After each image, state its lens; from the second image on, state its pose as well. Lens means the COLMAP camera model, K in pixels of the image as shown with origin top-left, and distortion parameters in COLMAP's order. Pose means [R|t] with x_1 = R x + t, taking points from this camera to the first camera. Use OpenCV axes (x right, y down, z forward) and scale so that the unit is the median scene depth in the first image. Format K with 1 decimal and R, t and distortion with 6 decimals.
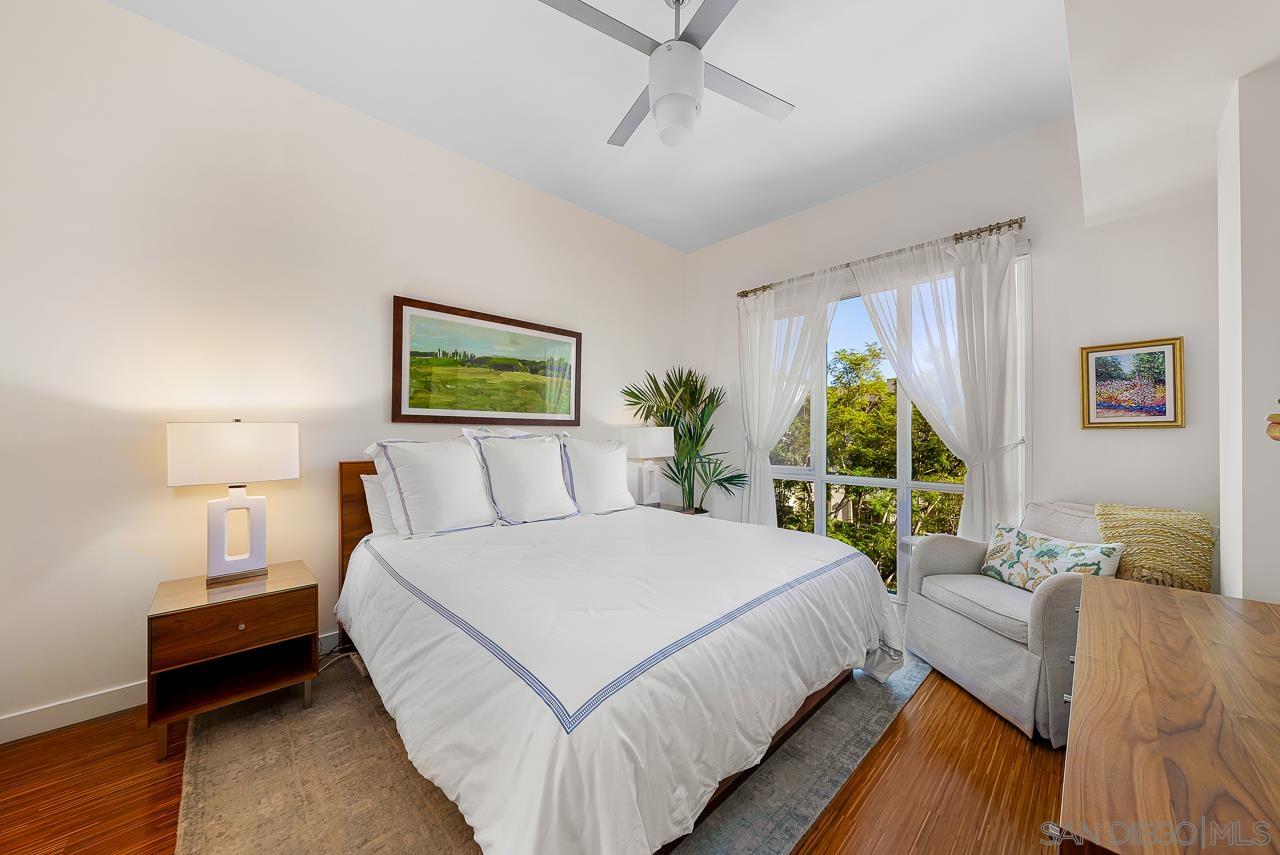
lens RADIAL K [[451.6, 0, 639.7], [0, 451.6, 433.7], [0, 0, 1]] dist [-0.008773, 0.000562]
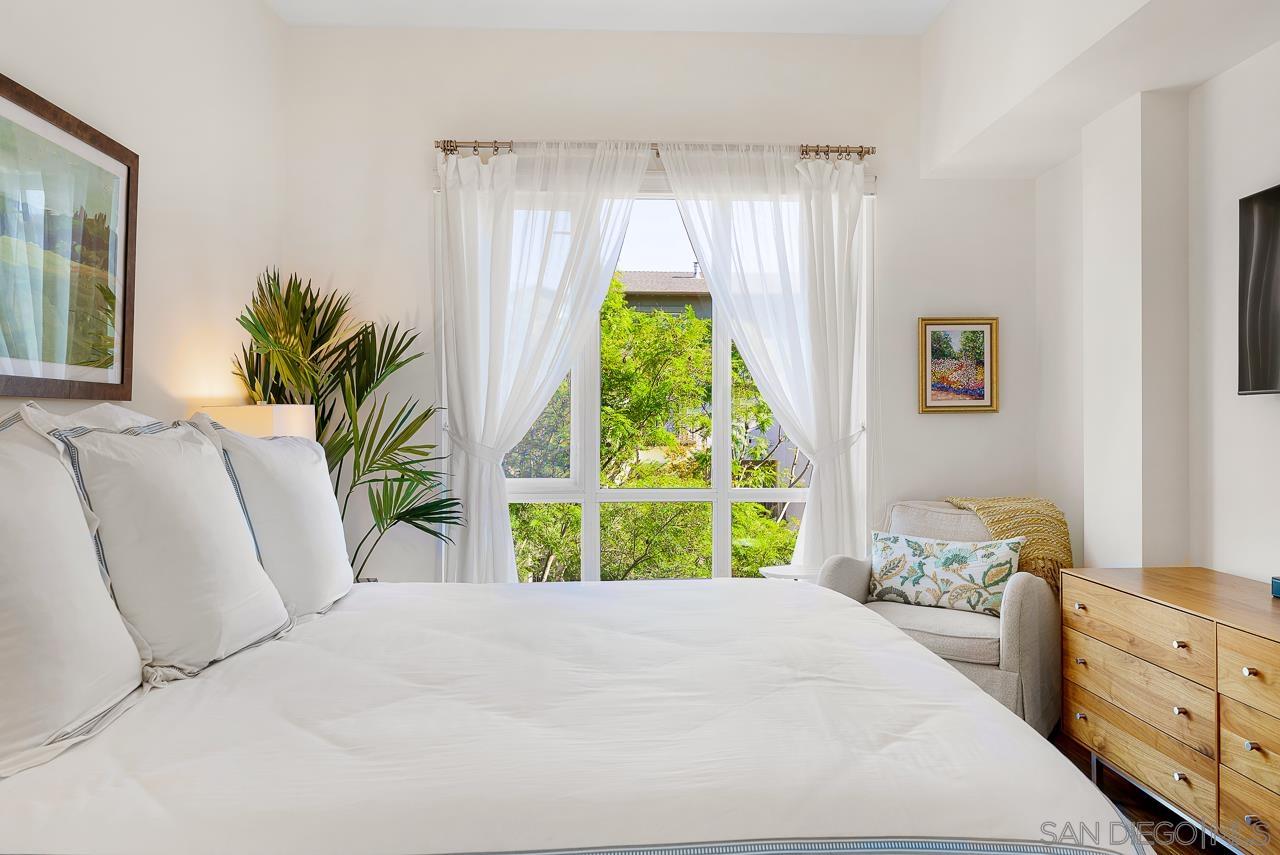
lens RADIAL K [[887.6, 0, 642.4], [0, 887.6, 418.9], [0, 0, 1]] dist [-0.008385, -0.000405]
pose [[0.654263, -0.000489, 0.756267, -0.656453], [0.001210, 0.999999, -0.000401, -0.000143], [-0.756266, 0.001177, 0.654263, 0.304087]]
